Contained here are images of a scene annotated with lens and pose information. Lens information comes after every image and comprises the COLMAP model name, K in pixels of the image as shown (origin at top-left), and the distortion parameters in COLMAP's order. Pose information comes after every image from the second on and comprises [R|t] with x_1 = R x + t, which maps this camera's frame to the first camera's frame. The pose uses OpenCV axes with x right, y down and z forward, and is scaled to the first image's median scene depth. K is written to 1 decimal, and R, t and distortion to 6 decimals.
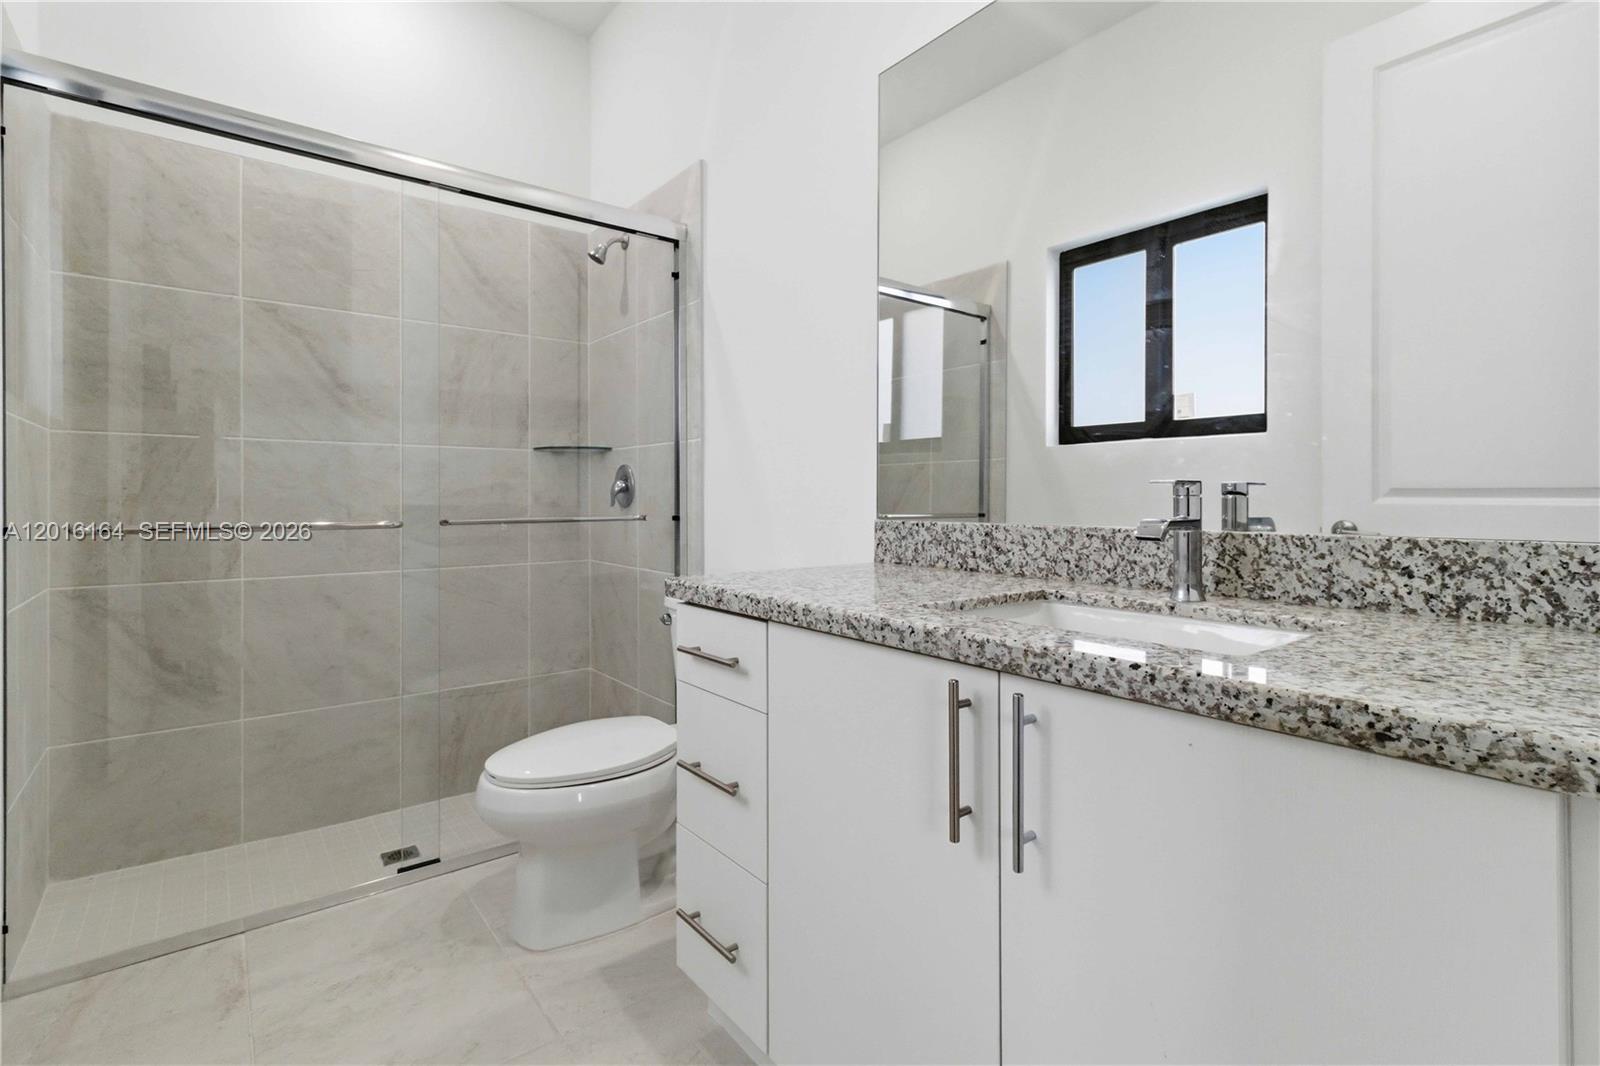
lens RADIAL K [[731.4, 0, 777.3], [0, 731.4, 496.9], [0, 0, 1]] dist [0.009044, 0.000102]
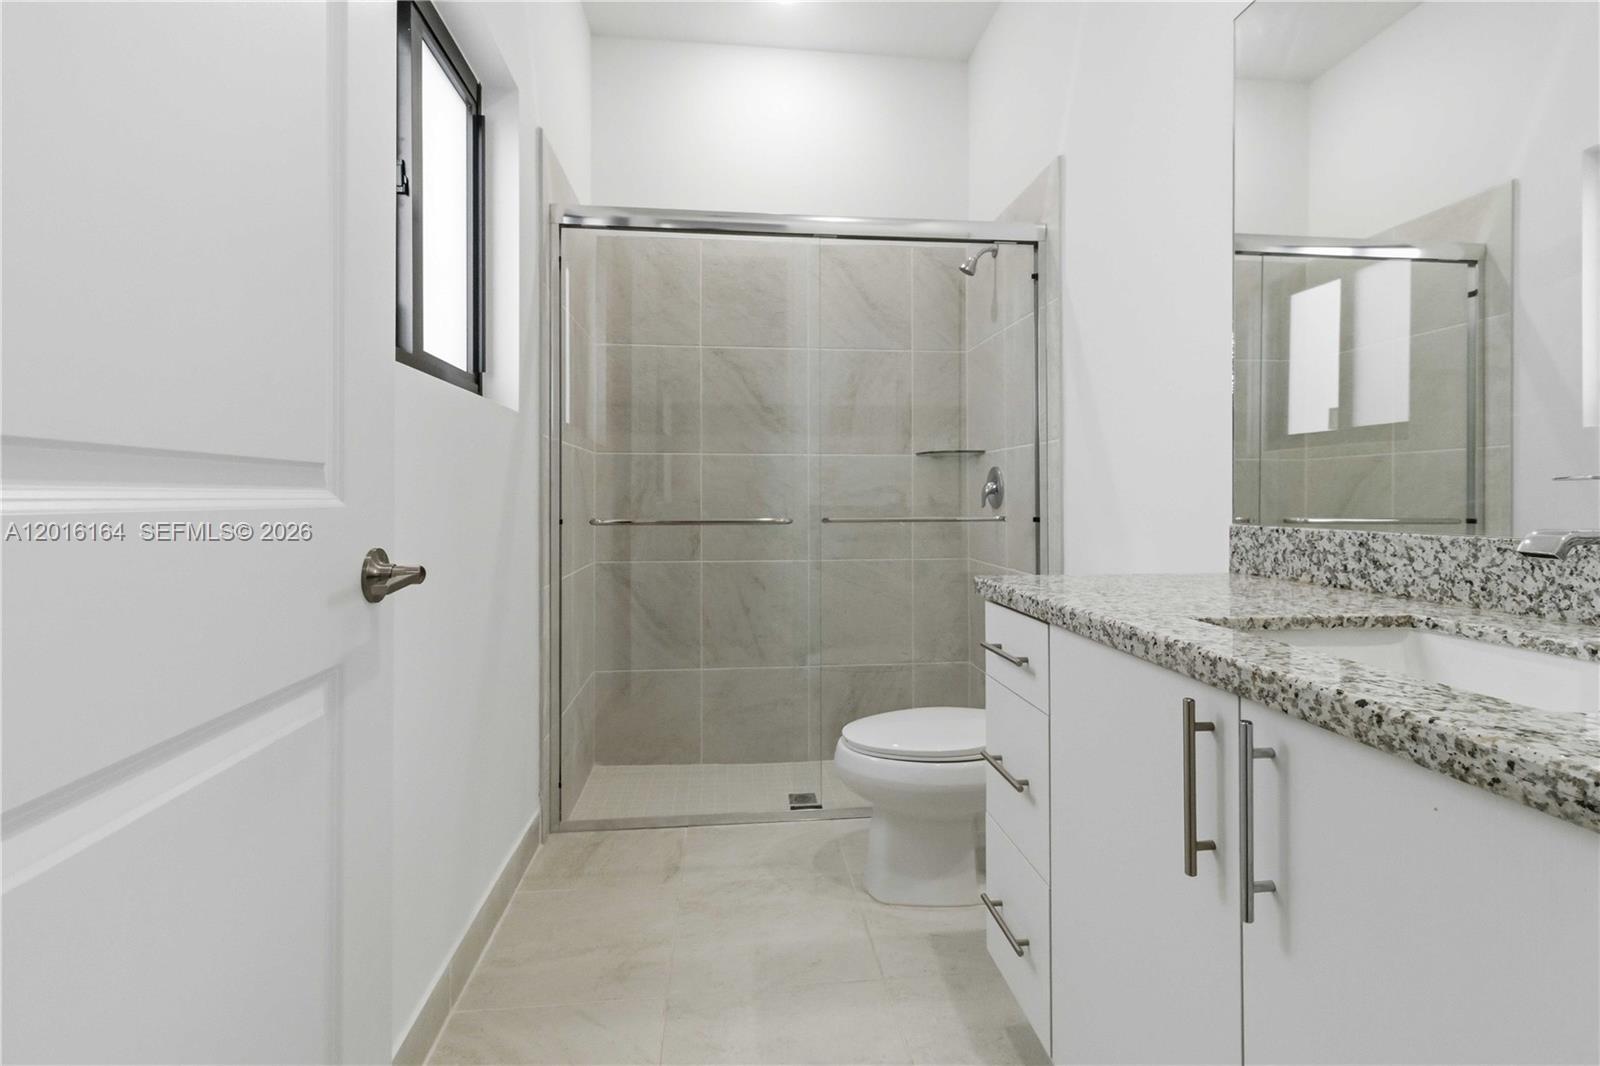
lens RADIAL K [[731.4, 0, 813.8], [0, 731.4, 491.2], [0, 0, 1]] dist [0.009044, 0.000102]
pose [[0.856856, -0.006561, -0.515514, 0.150072], [0.002624, 0.999962, -0.008364, -0.002389], [0.515549, 0.005814, 0.856840, -0.017728]]
